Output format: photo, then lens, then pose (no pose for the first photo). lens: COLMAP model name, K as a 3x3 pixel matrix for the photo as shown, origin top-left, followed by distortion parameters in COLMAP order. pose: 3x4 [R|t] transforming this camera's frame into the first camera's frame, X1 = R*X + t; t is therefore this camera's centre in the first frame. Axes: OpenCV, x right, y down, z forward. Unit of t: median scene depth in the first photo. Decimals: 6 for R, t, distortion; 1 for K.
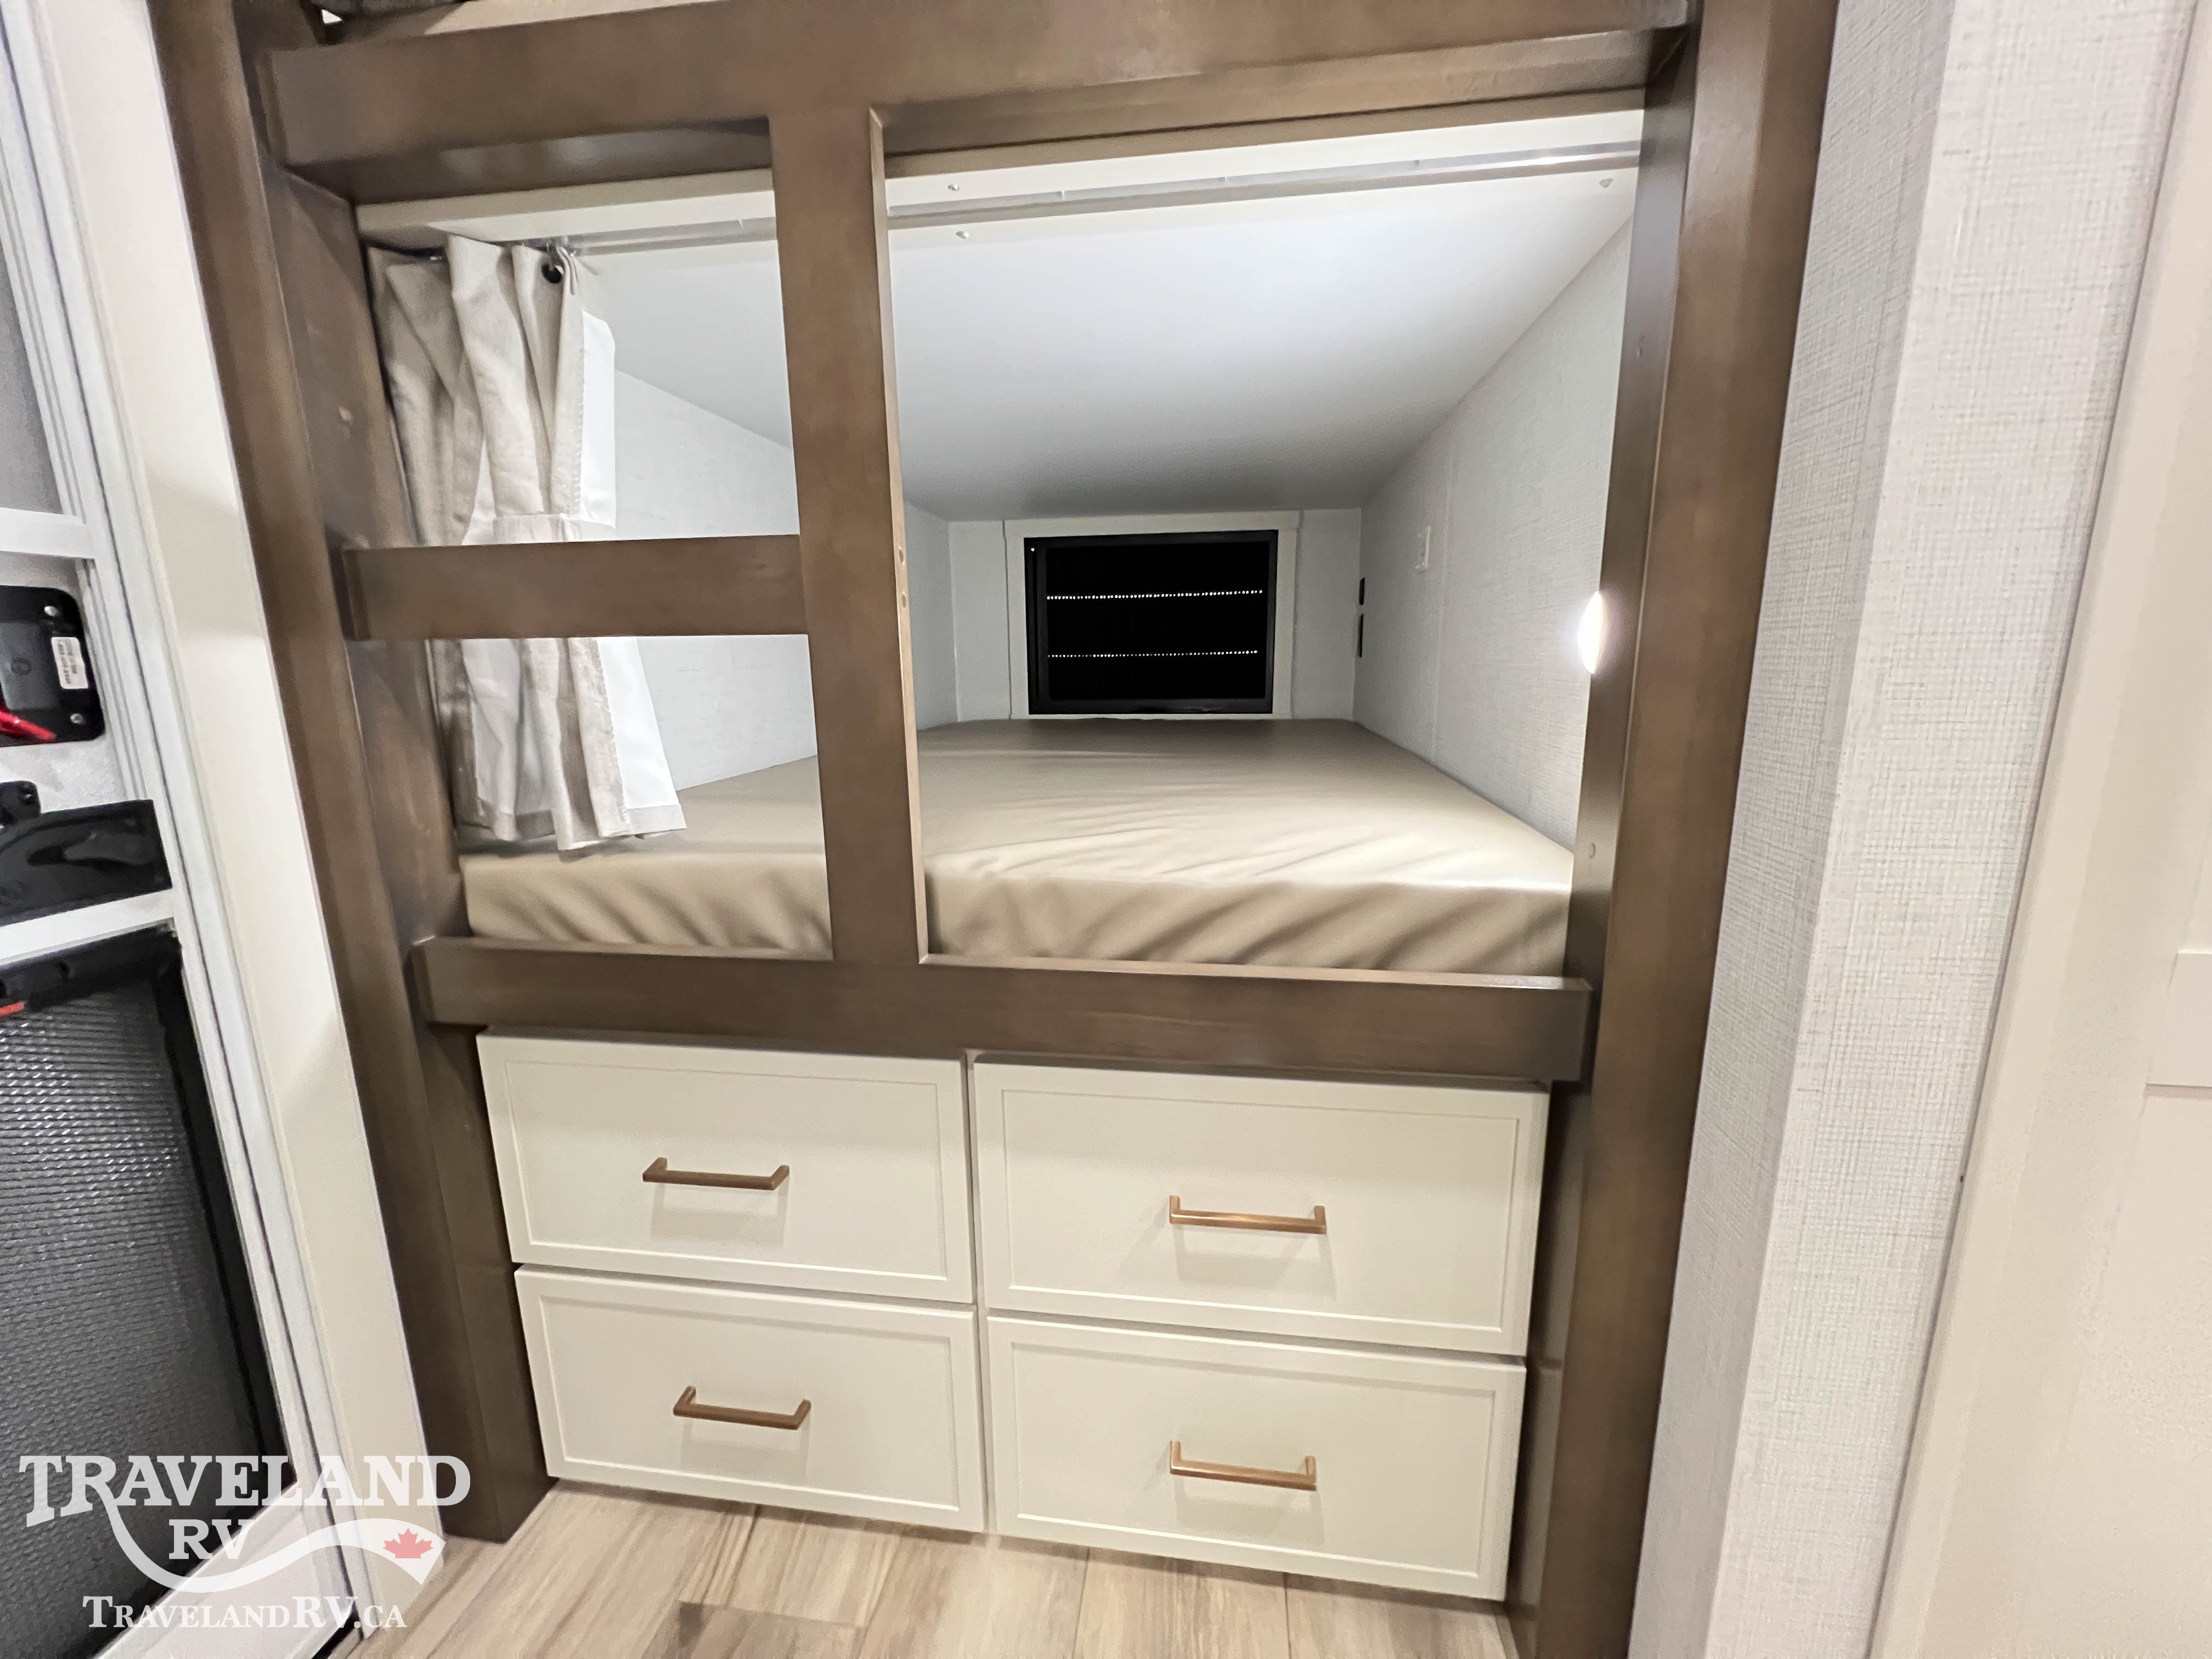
lens RADIAL K [[881.4, 0, 1102.2], [0, 881.4, 826.9], [0, 0, 1]] dist [-0.002071, 0.001073]
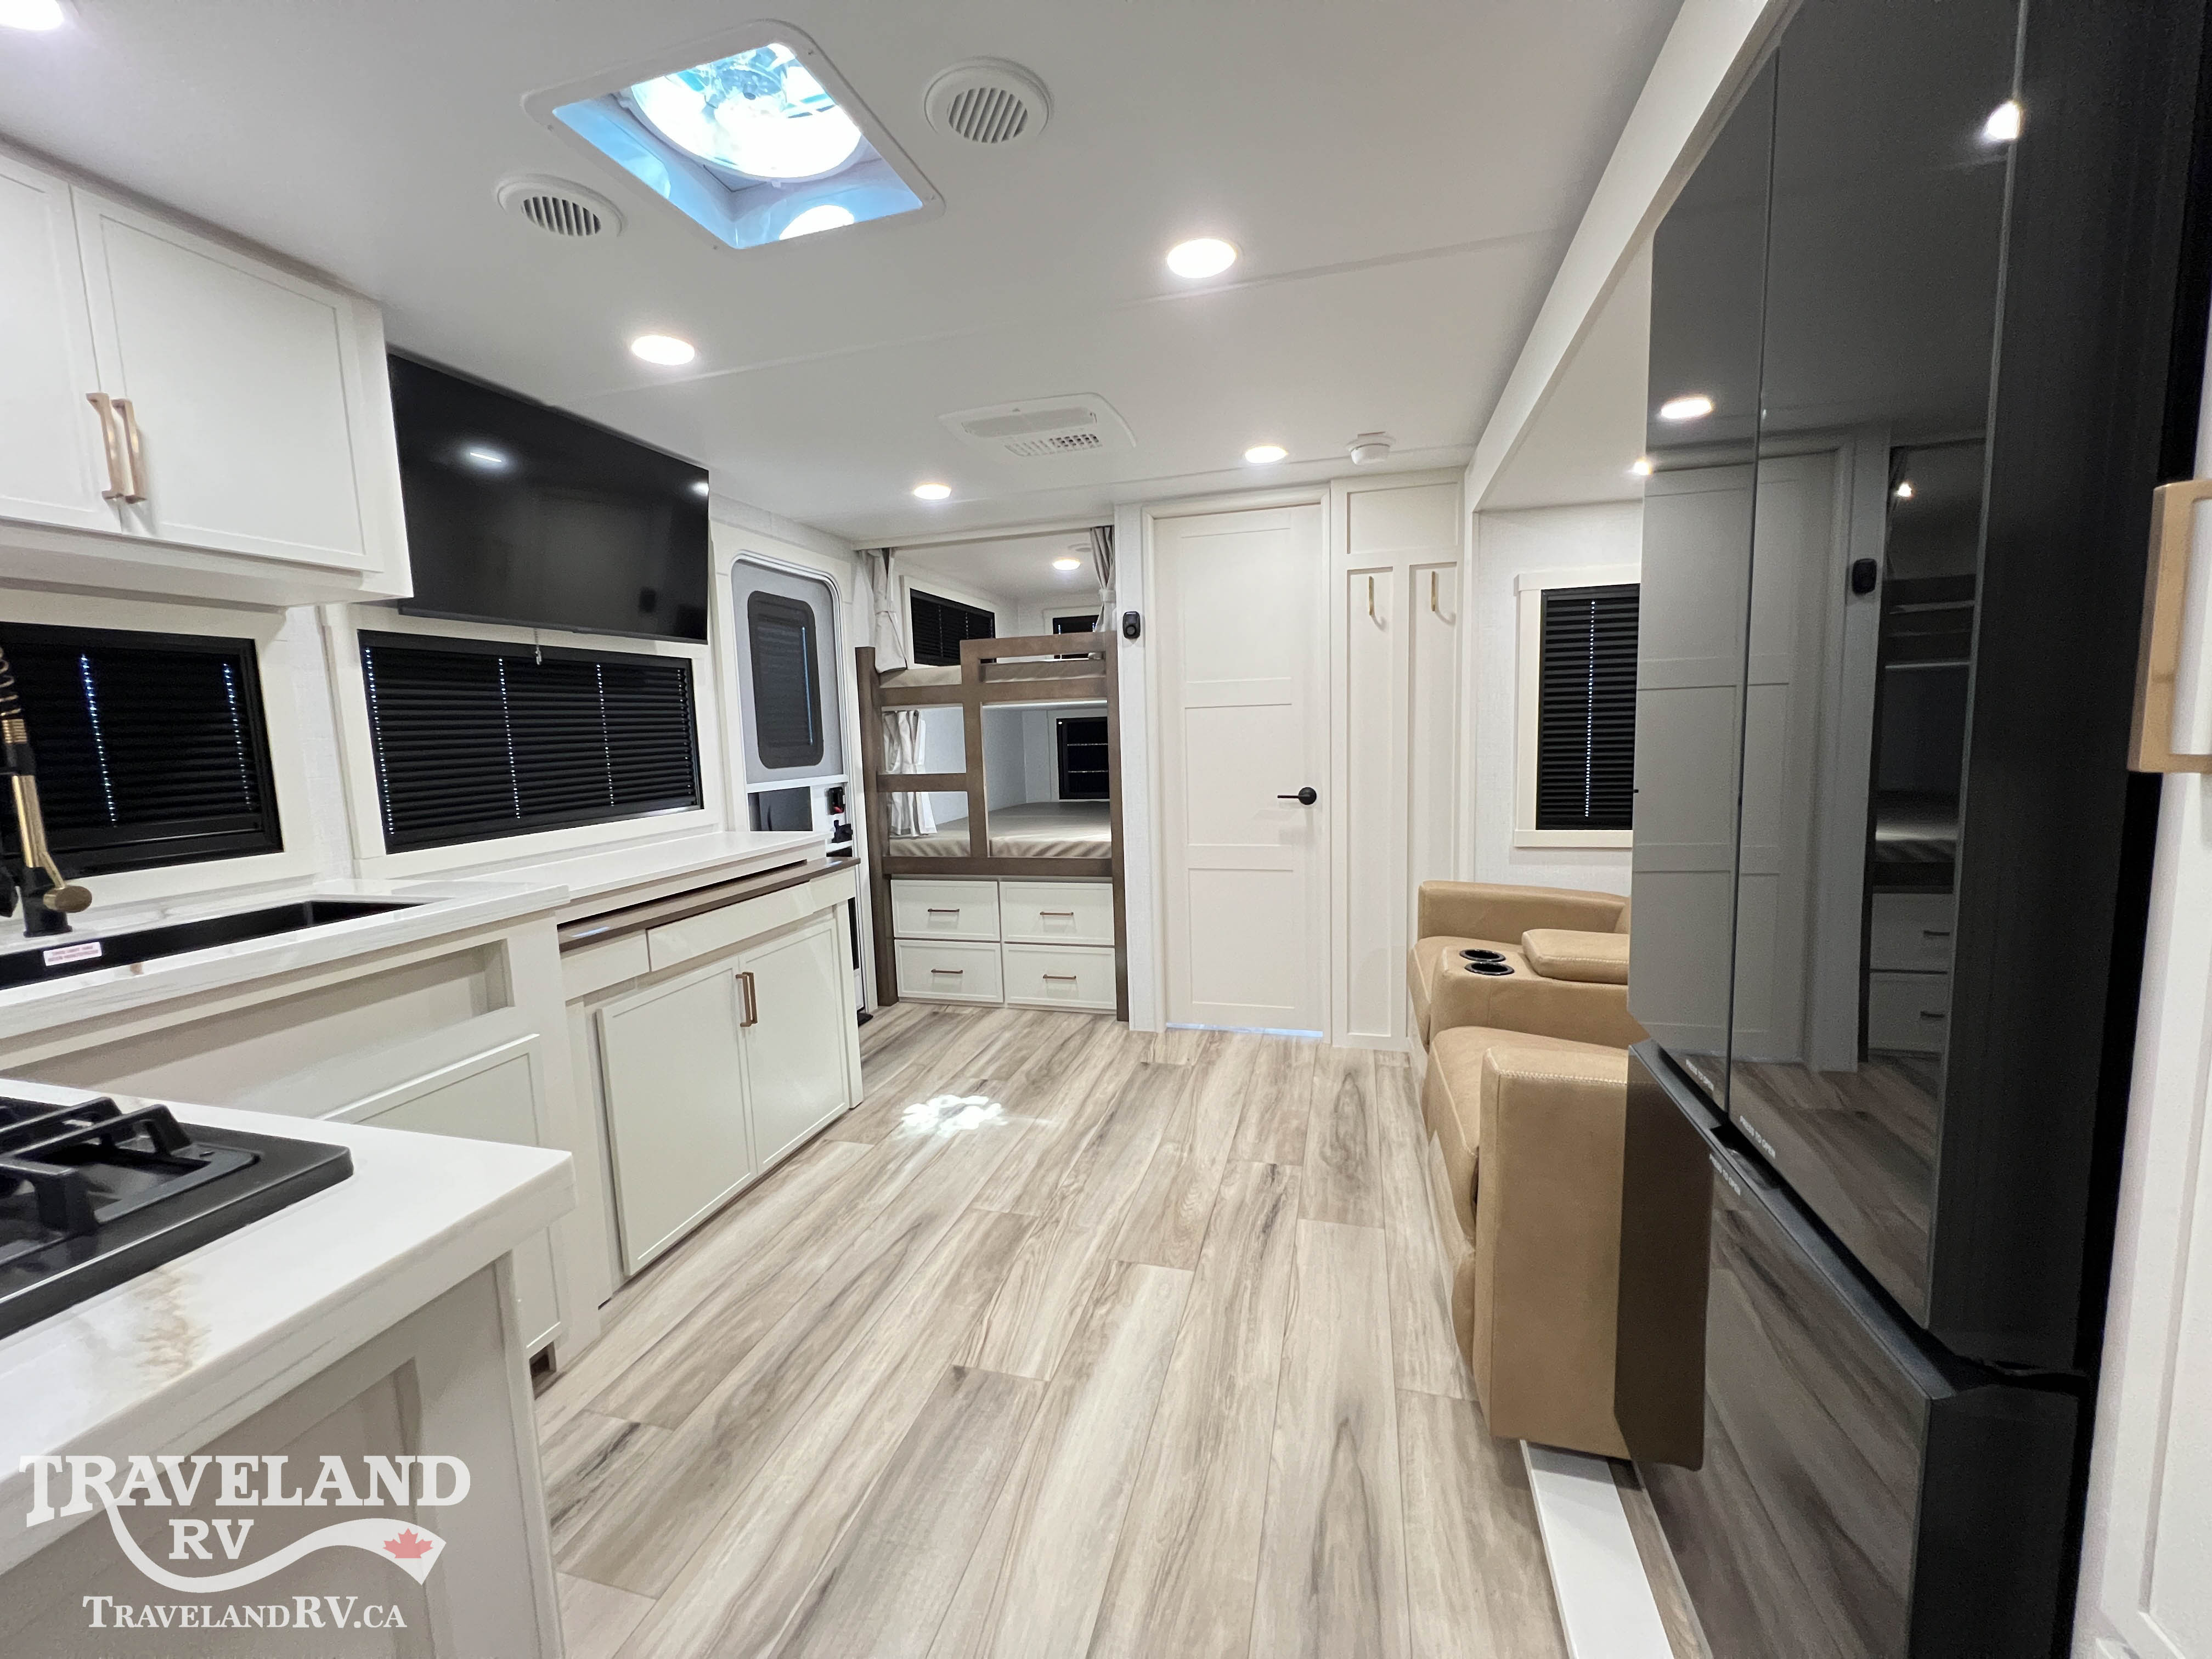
lens RADIAL K [[881.4, 0, 1102.2], [0, 881.4, 826.9], [0, 0, 1]] dist [-0.002071, 0.001073]
pose [[0.990408, -0.004509, -0.138100, 0.987258], [-0.006592, 0.996787, -0.079823, 0.336379], [0.138016, 0.079968, 0.987196, -3.372962]]
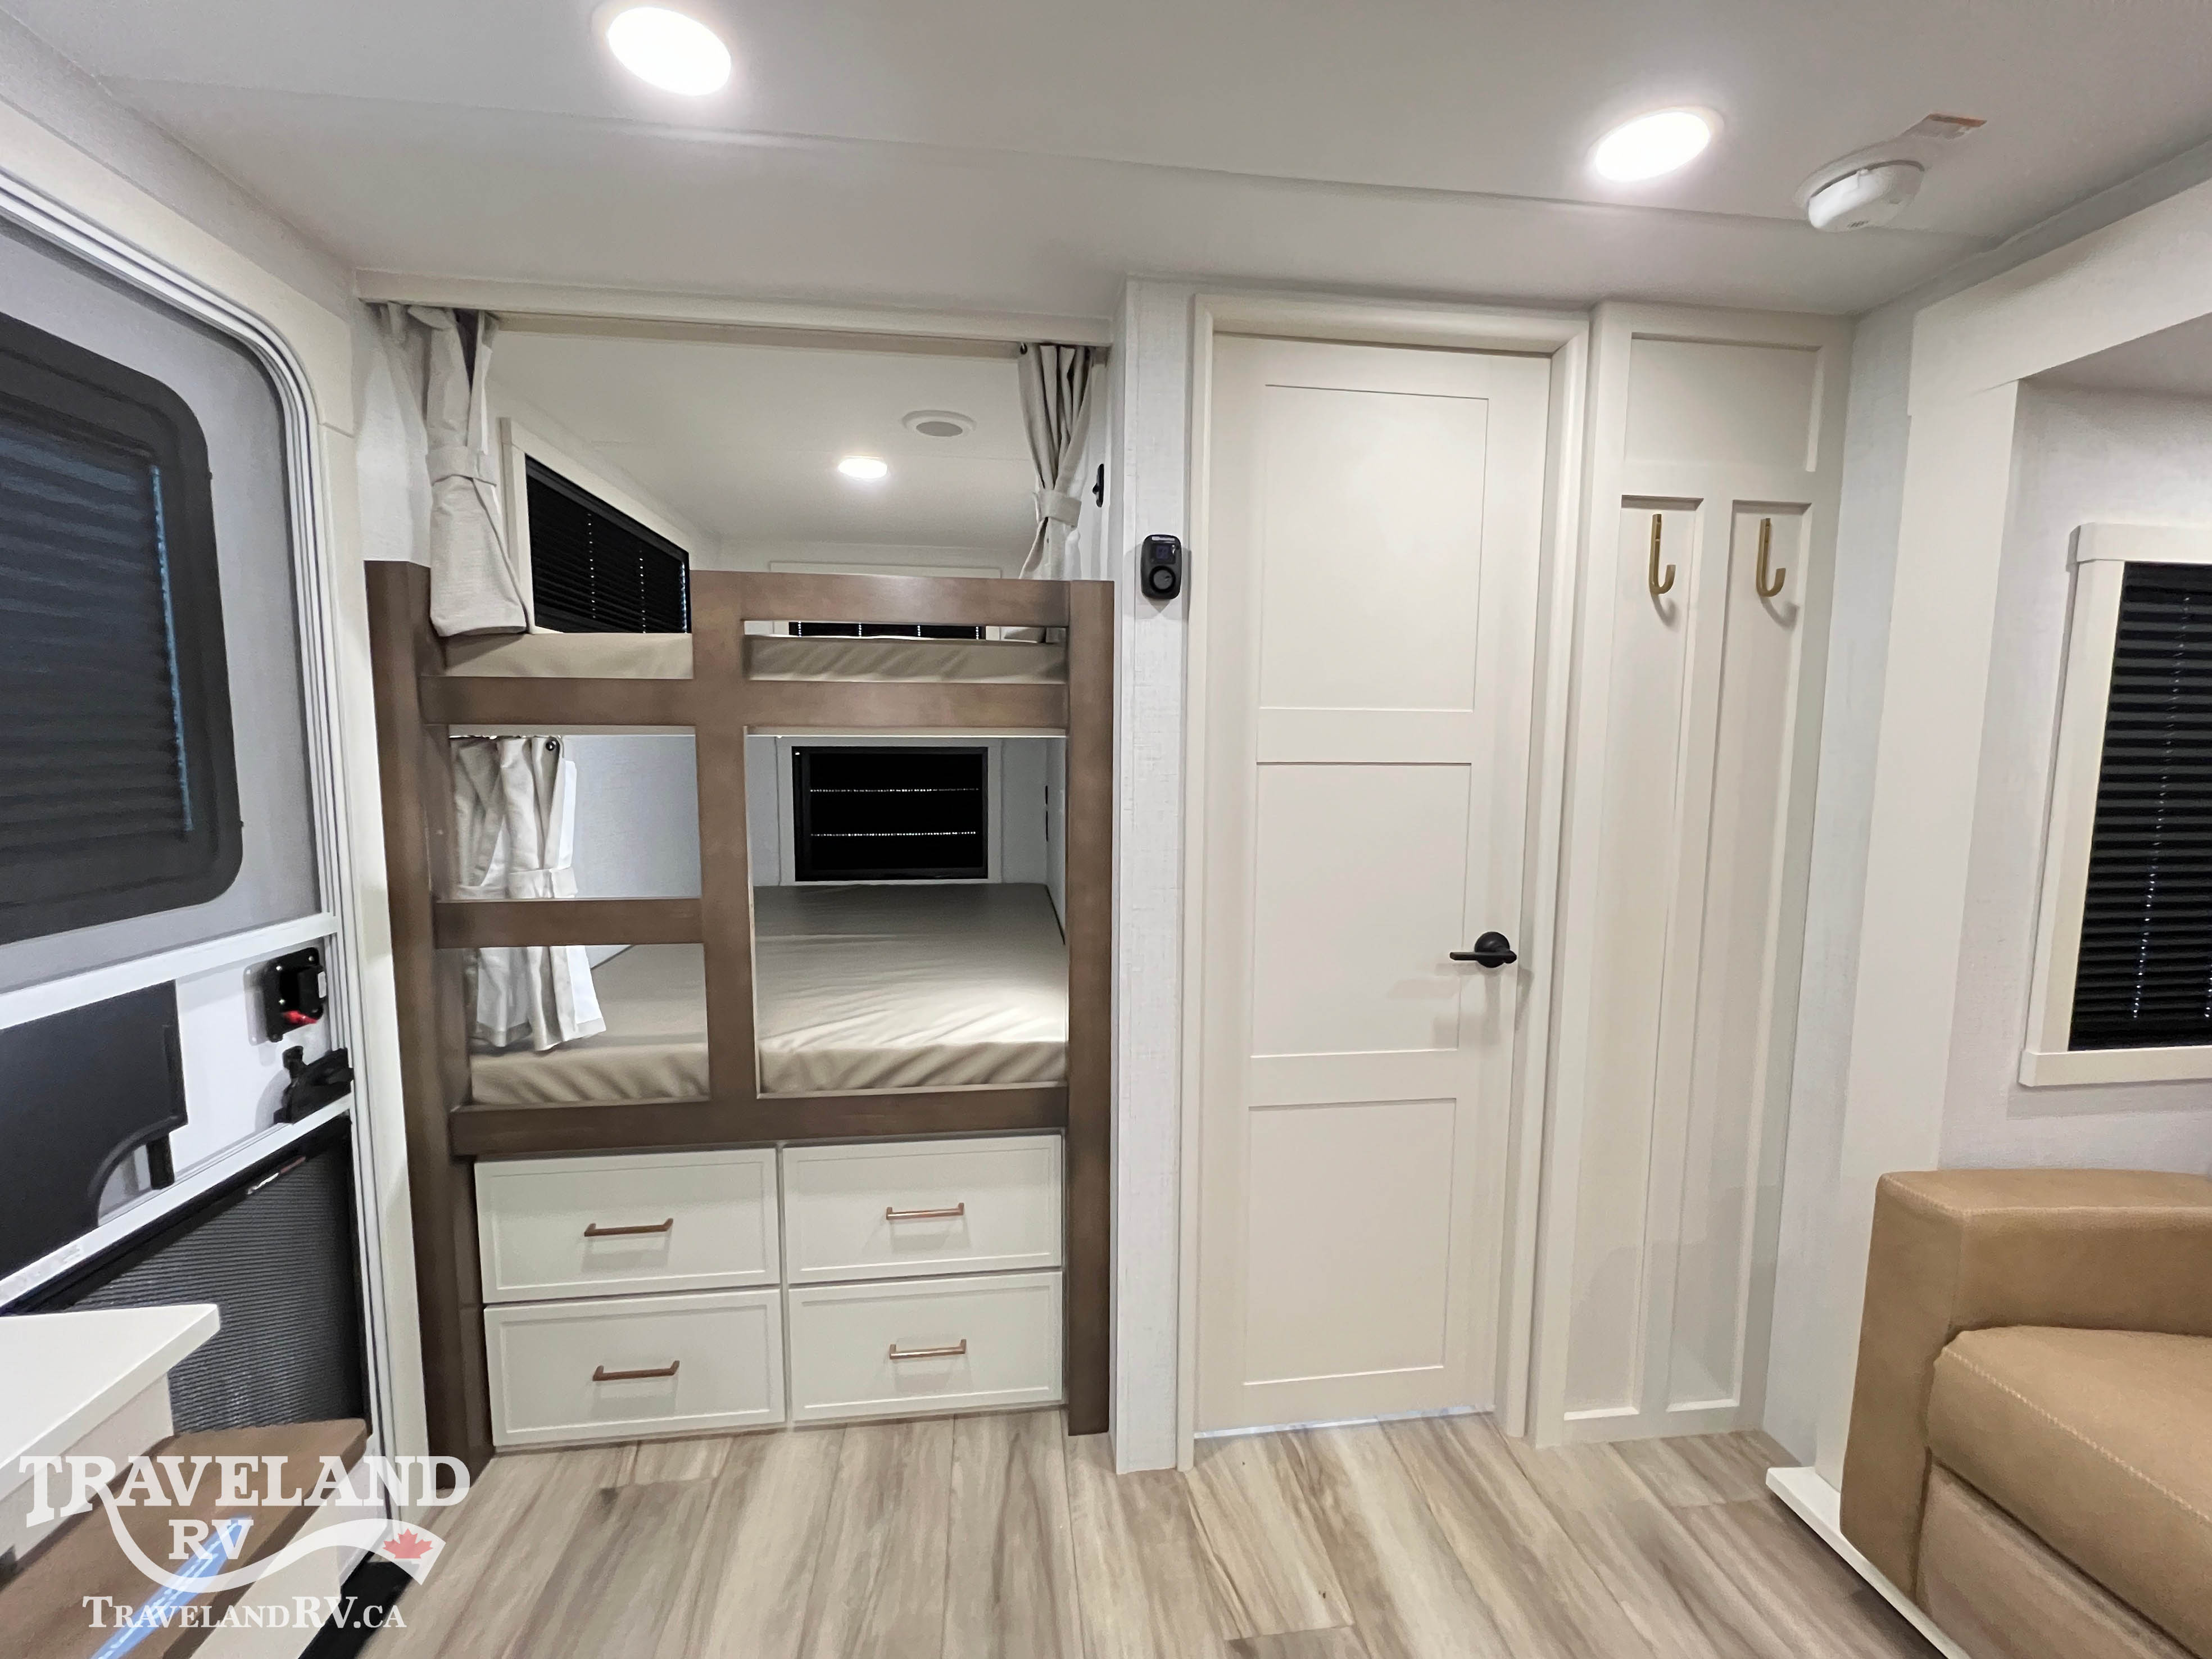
lens RADIAL K [[898.7, 0, 1100.5], [0, 898.7, 827.0], [0, 0, 1]] dist [-0.001077, 0.000202]
pose [[0.966194, -0.007116, 0.257720, 0.025187], [0.032455, 0.995024, -0.094201, -0.222379], [-0.255767, 0.099381, 0.961617, -1.124827]]
